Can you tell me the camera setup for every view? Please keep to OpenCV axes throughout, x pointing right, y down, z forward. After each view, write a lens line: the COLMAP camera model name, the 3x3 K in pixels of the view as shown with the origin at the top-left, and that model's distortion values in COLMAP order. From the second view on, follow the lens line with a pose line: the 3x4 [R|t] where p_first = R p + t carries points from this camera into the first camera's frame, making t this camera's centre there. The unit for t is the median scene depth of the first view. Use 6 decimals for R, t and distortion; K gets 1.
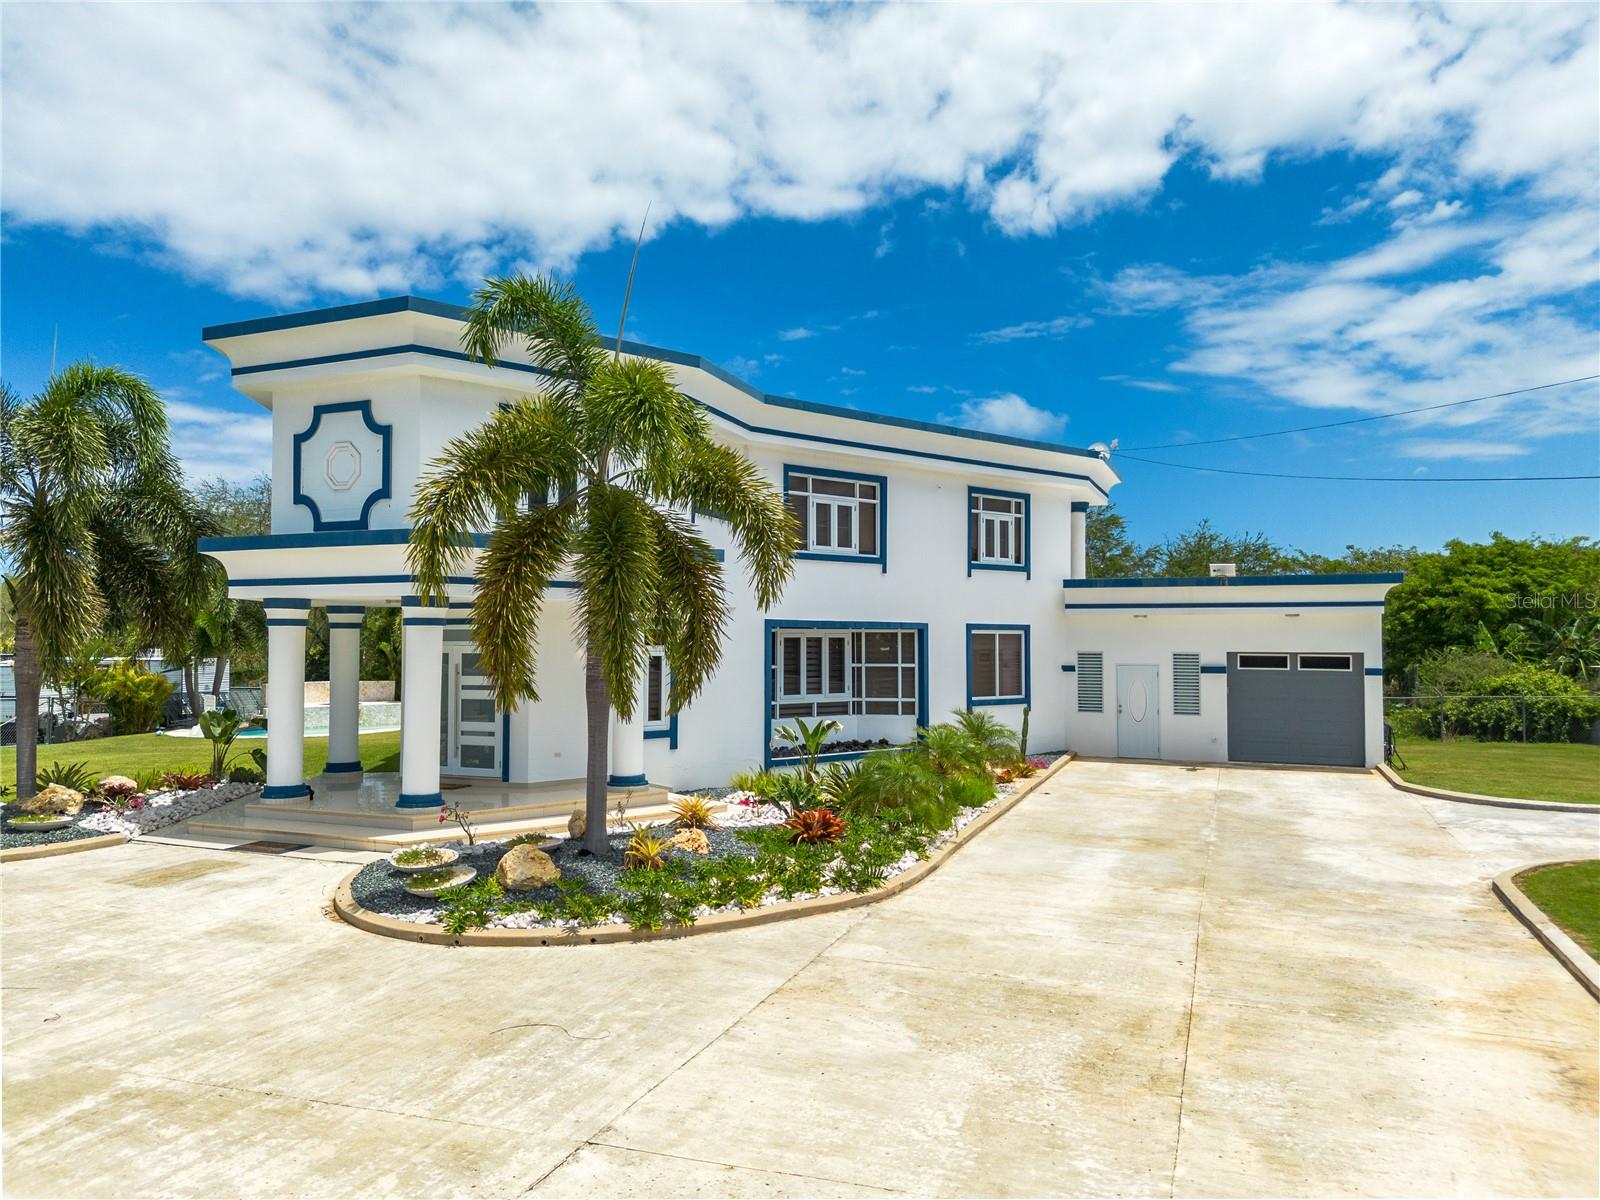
lens RADIAL K [[1137.4, 0, 800.0], [0, 1137.4, 600.0], [0, 0, 1]] dist [0.077720, -0.087399]
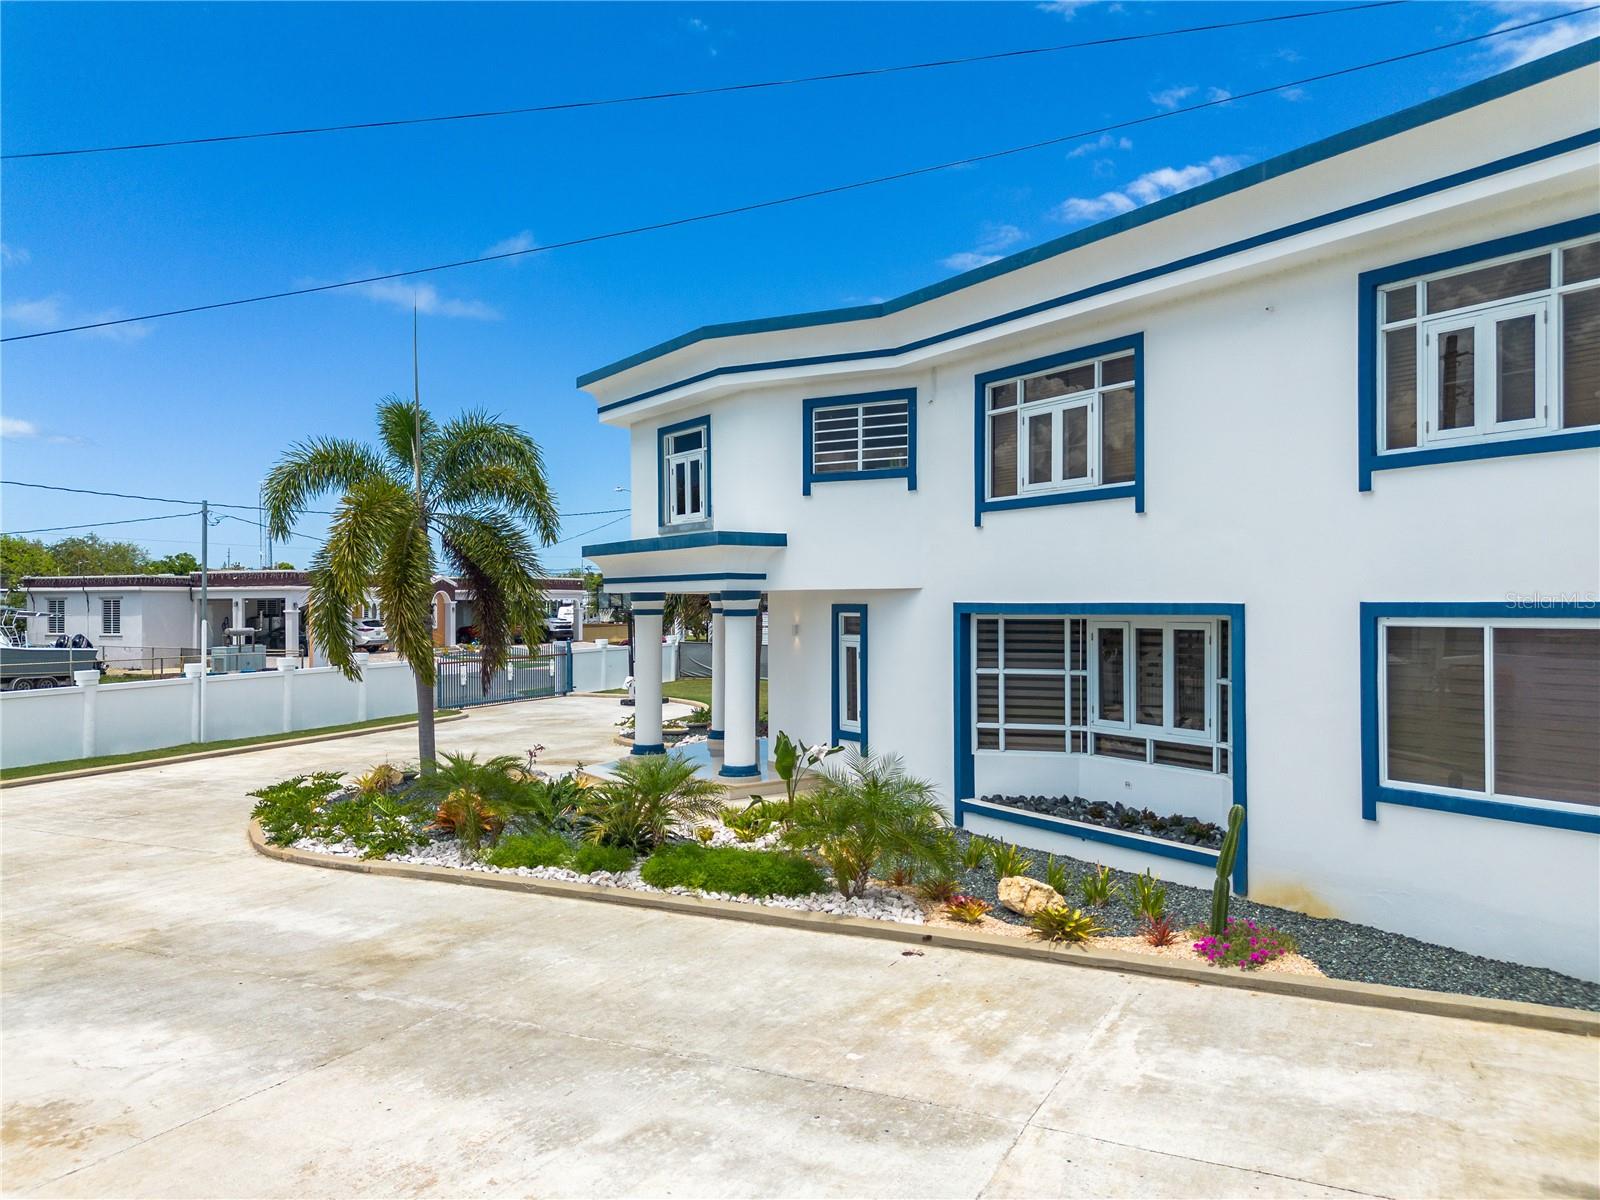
lens RADIAL K [[1137.4, 0, 800.0], [0, 1137.4, 600.0], [0, 0, 1]] dist [0.077720, -0.087399]
pose [[-0.112659, -0.006820, -0.993610, 0.630290], [0.033868, 0.999369, -0.010699, 0.018307], [0.993056, -0.034857, -0.112357, 0.894283]]
